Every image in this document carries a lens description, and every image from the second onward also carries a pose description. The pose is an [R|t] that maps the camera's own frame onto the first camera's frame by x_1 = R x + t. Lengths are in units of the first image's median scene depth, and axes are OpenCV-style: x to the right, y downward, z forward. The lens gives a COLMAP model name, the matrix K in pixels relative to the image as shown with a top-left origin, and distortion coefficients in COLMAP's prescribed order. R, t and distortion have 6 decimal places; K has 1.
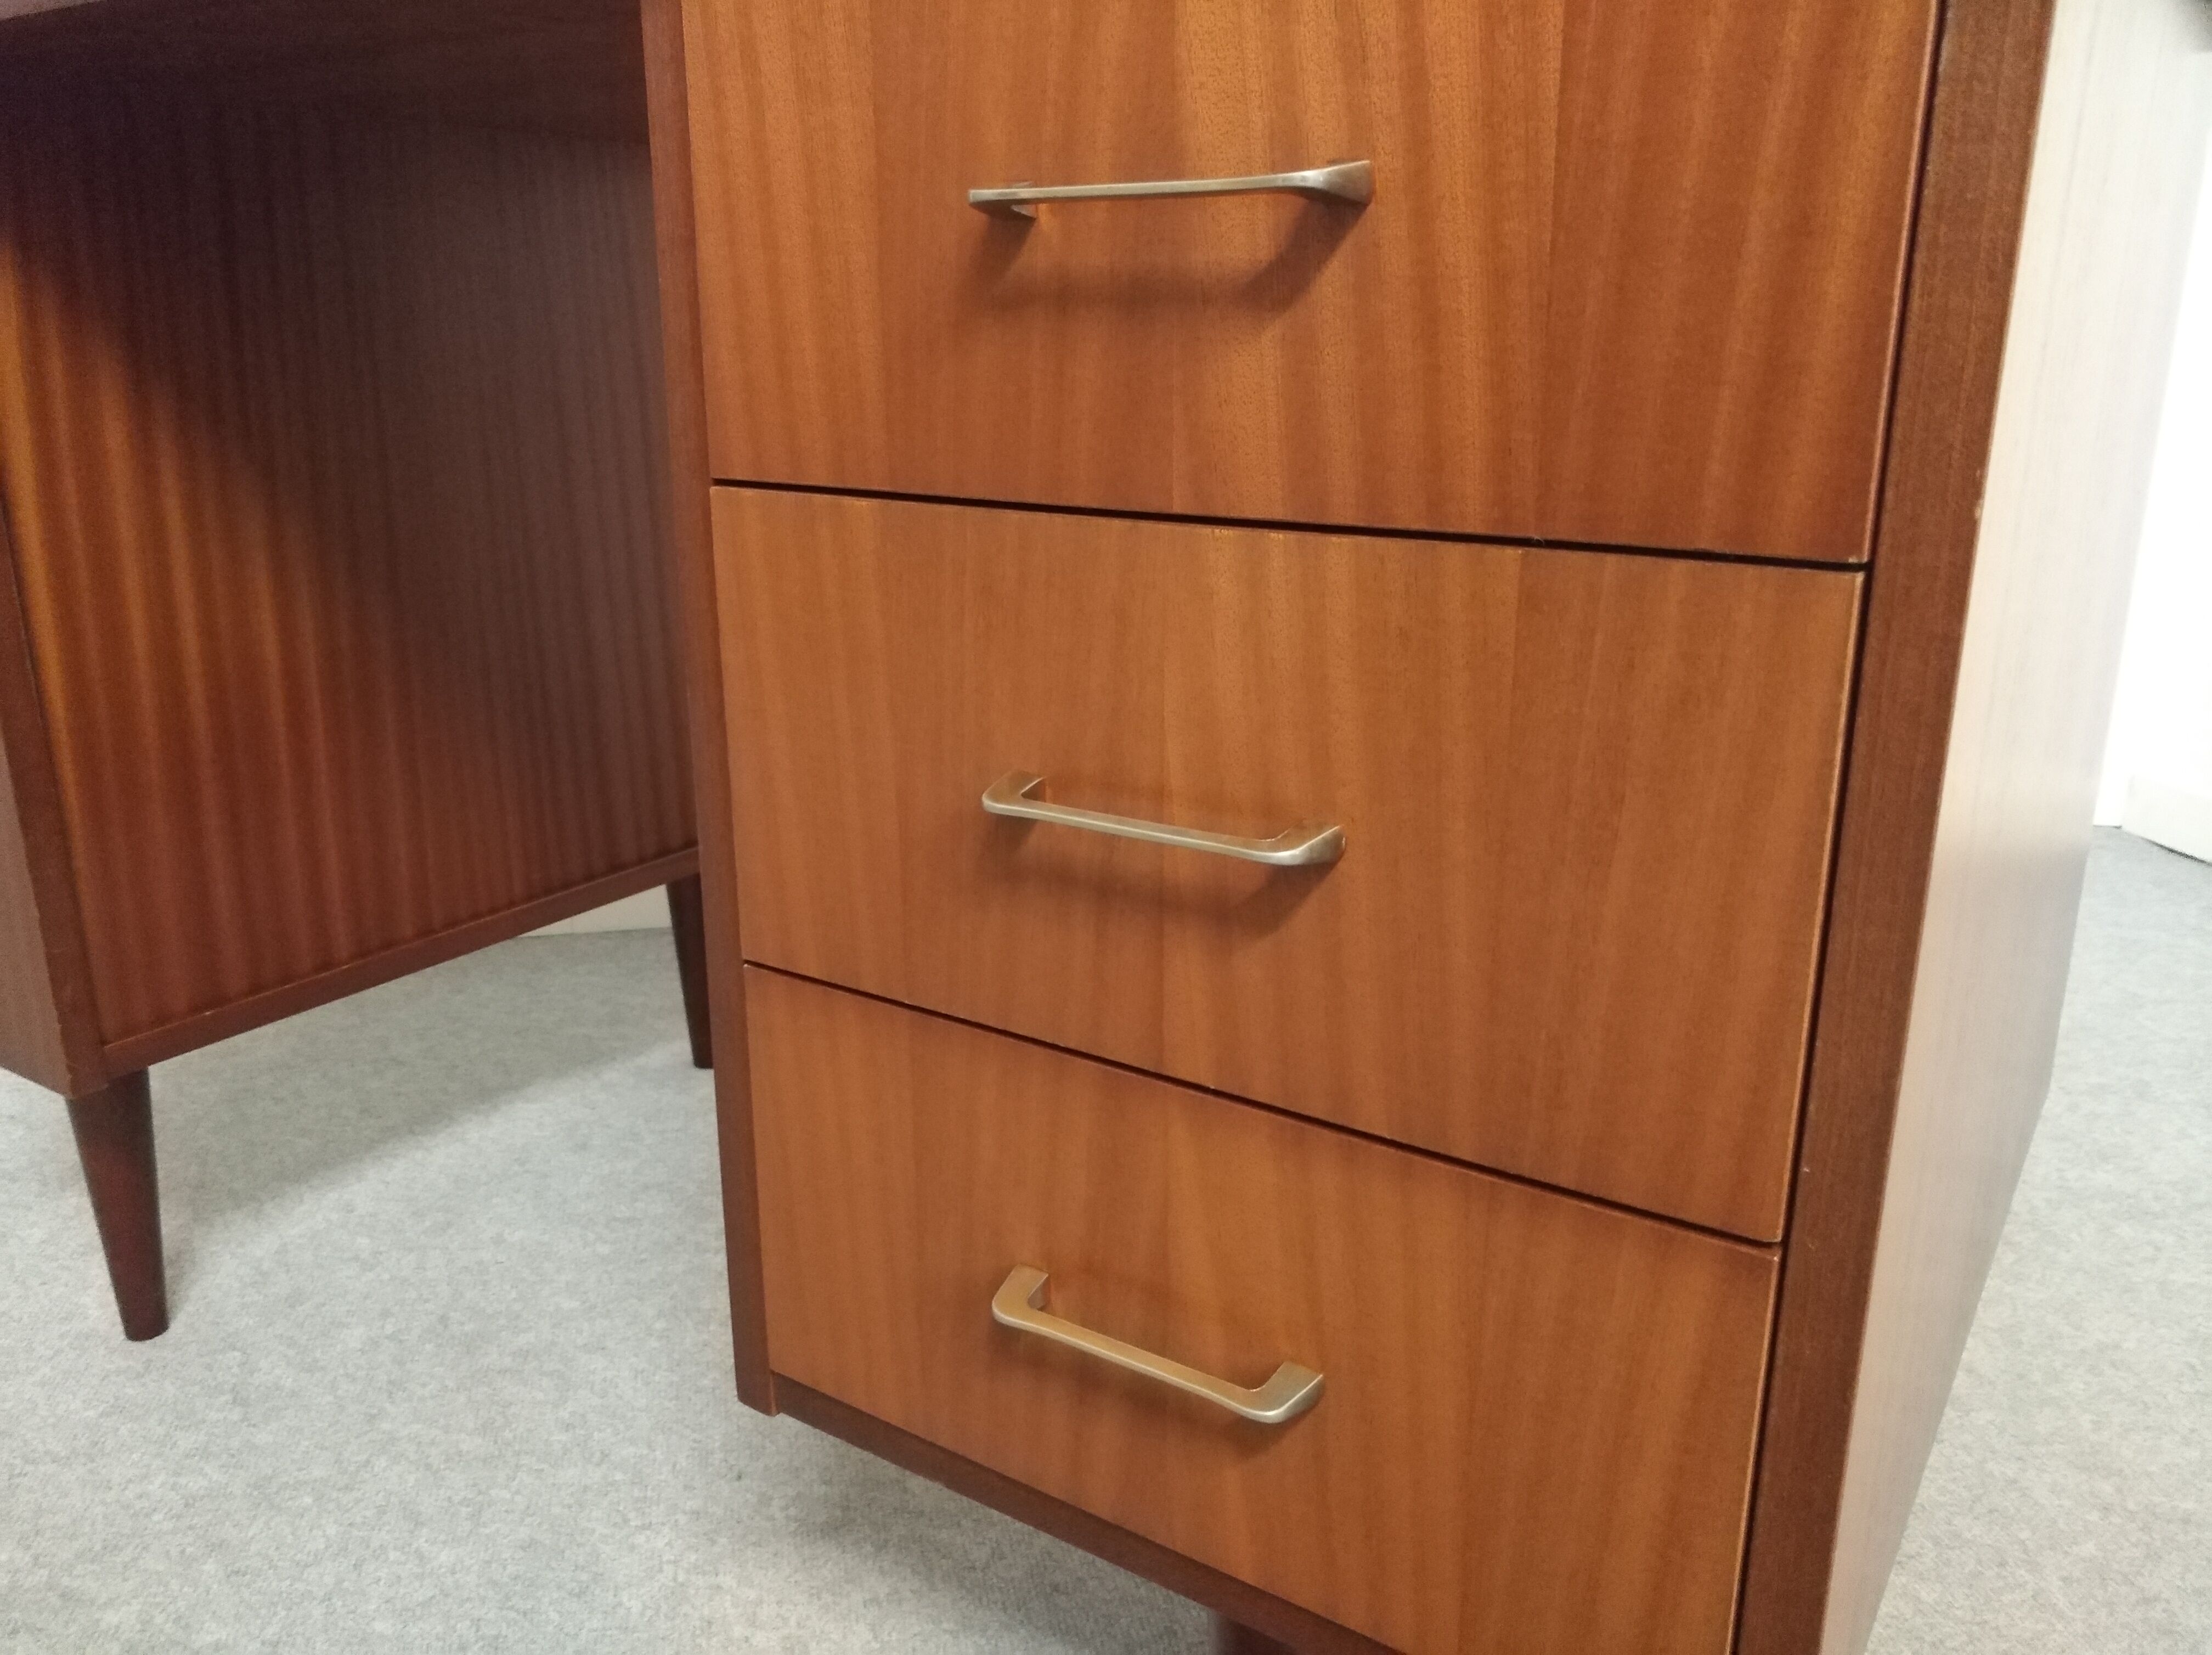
lens RADIAL K [[1746.1, 0, 1097.8], [0, 1746.1, 827.0], [0, 0, 1]] dist [-0.061031, 0.107725]
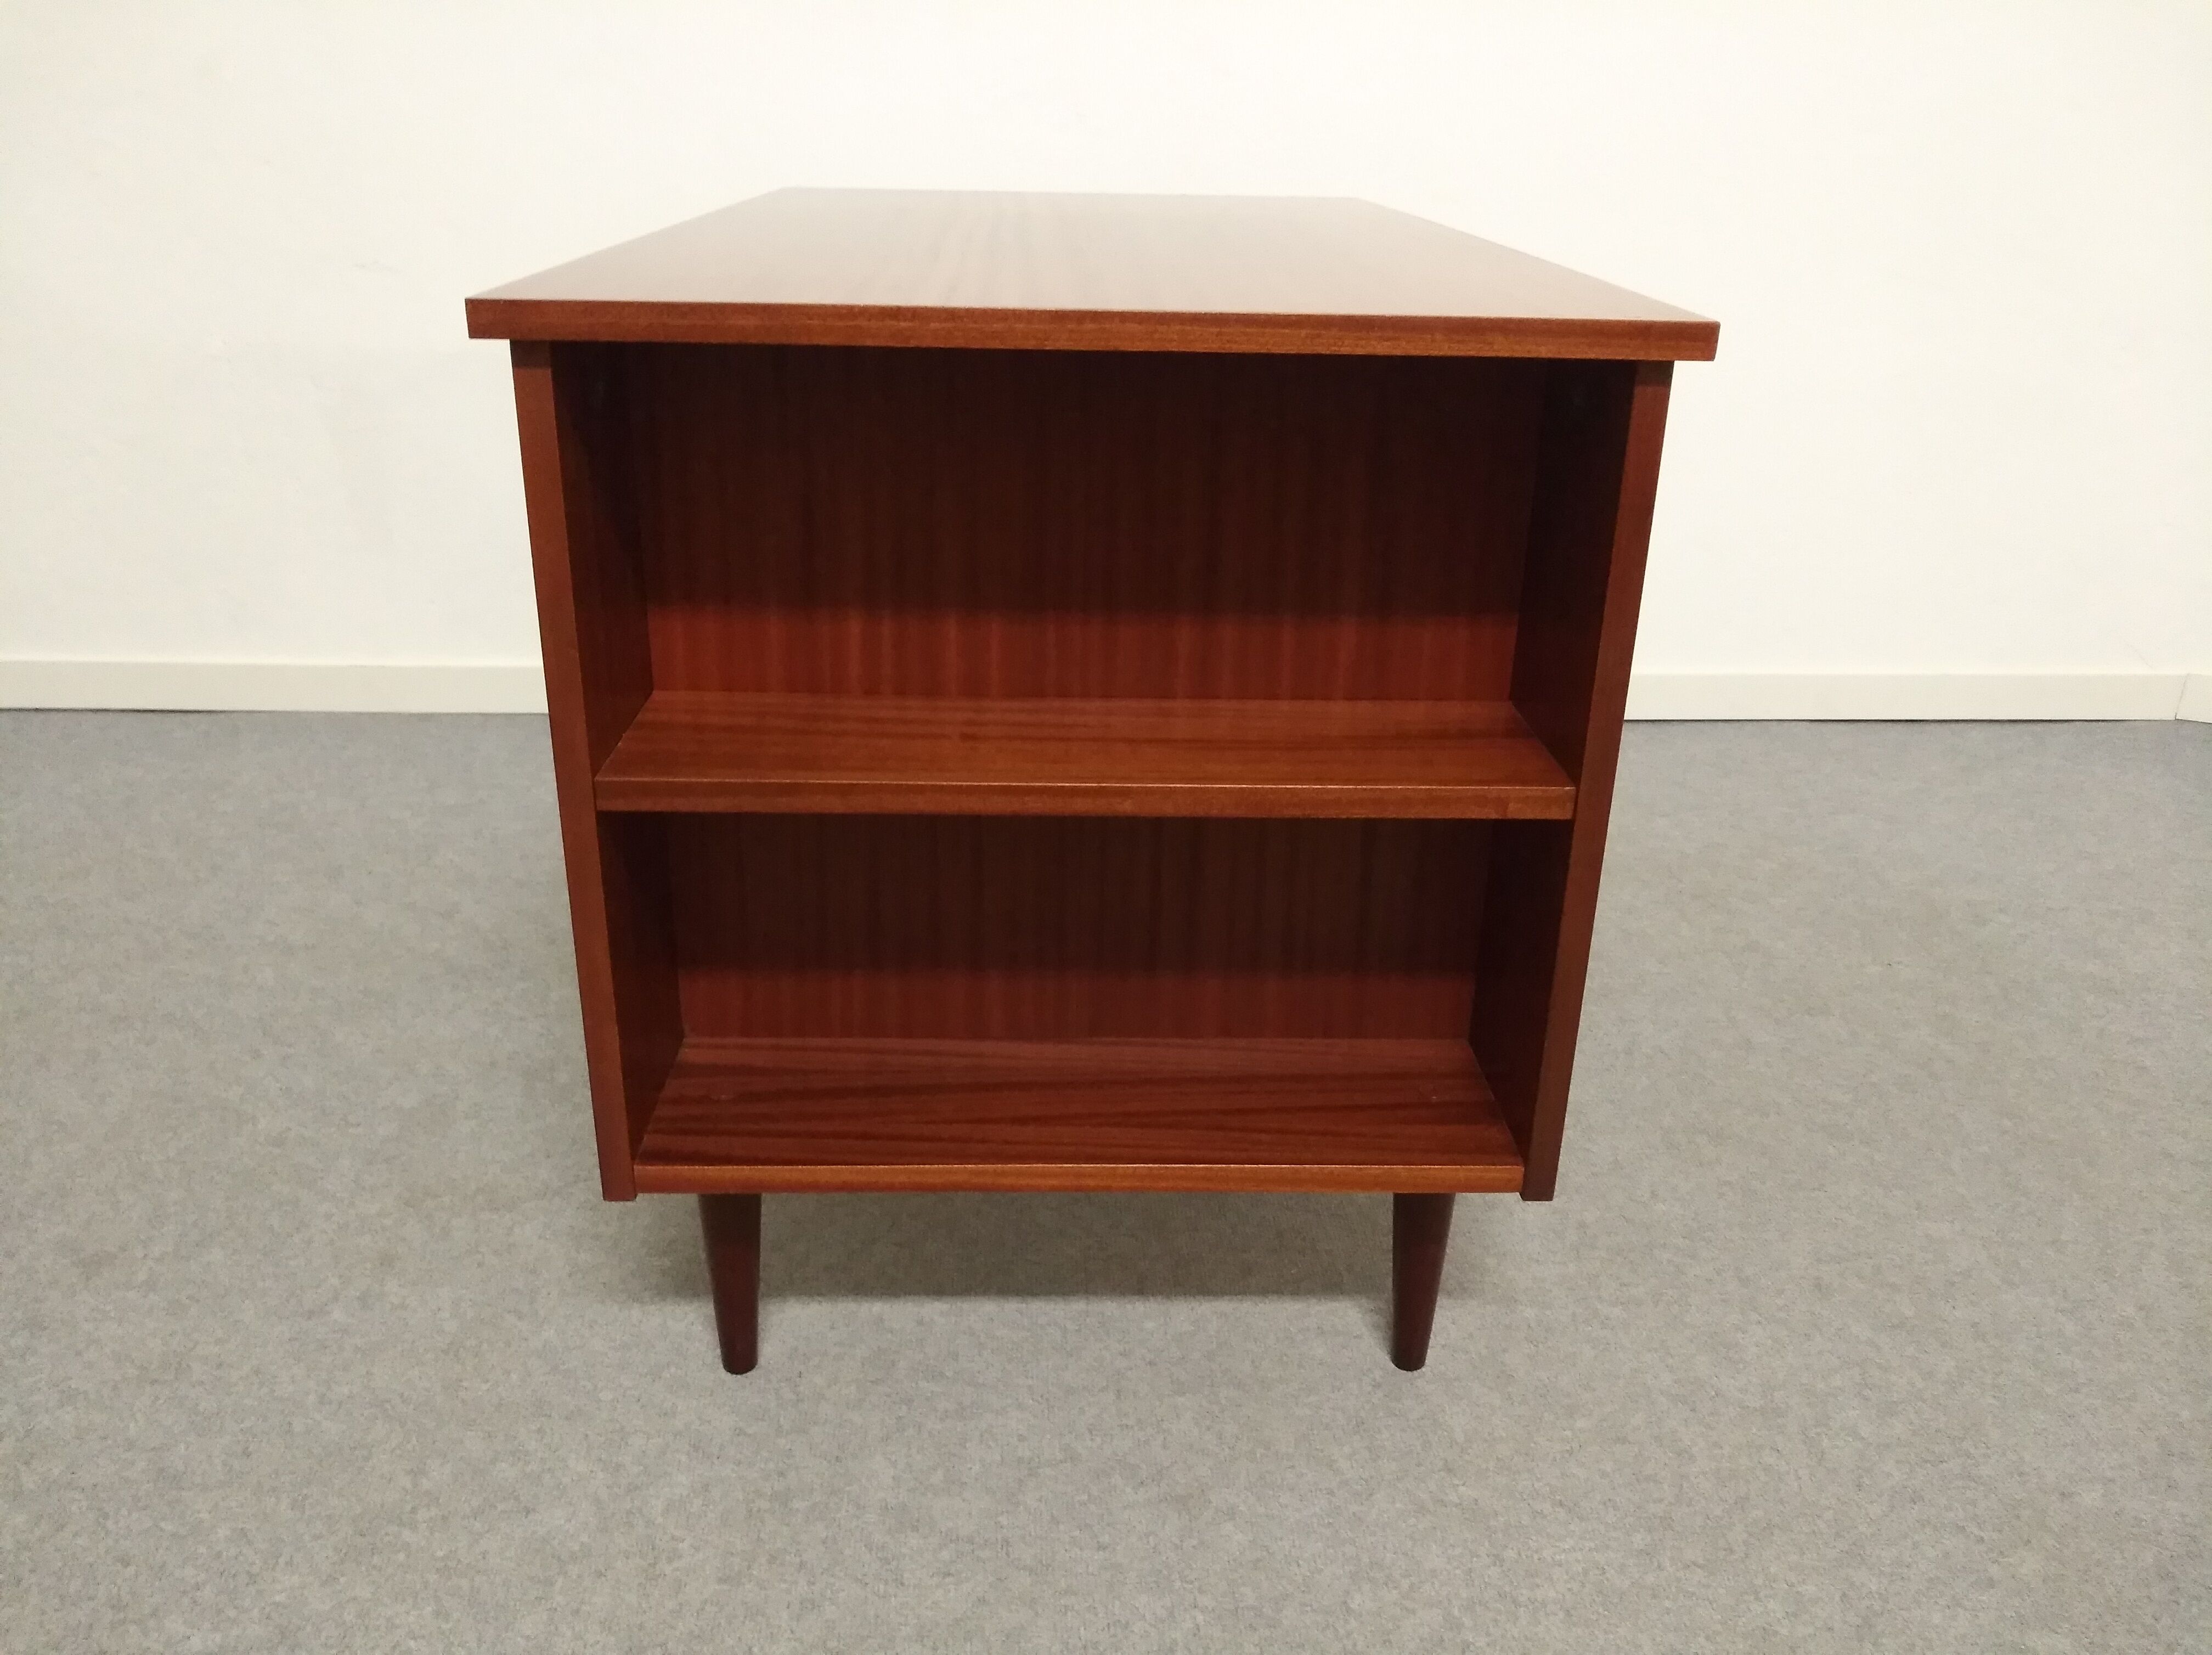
lens RADIAL K [[1746.1, 0, 1097.8], [0, 1746.1, 827.0], [0, 0, 1]] dist [-0.061031, 0.107725]
pose [[0.988350, 0.085380, -0.125992, -0.110203], [-0.070350, 0.990367, 0.119265, -0.044755], [0.134961, -0.109012, 0.984836, -0.761435]]
